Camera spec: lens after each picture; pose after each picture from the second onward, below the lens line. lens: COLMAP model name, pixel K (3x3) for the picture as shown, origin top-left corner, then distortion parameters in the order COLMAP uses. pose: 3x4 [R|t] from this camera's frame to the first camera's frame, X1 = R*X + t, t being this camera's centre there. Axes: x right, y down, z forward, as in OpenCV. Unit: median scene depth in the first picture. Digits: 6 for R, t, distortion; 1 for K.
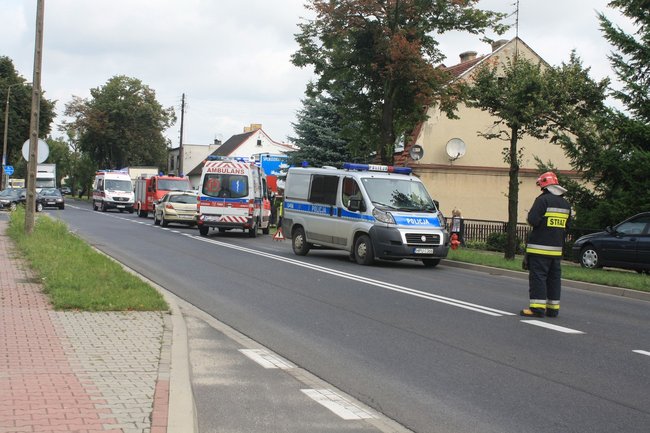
lens RADIAL K [[1104.2, 0, 325.6], [0, 1104.2, 204.6], [0, 0, 1]] dist [-0.047705, 0.000000]
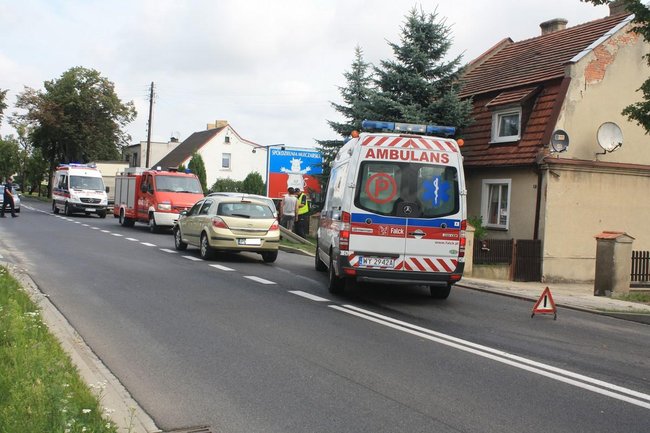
lens RADIAL K [[797.4, 0, 331.1], [0, 797.4, 216.8], [0, 0, 1]] dist [-0.086690, 0.000000]
pose [[0.988311, 0.005897, 0.152337, -0.112495], [-0.009405, 0.999707, 0.022315, -0.008523], [-0.152161, -0.023487, 0.988077, 0.456287]]
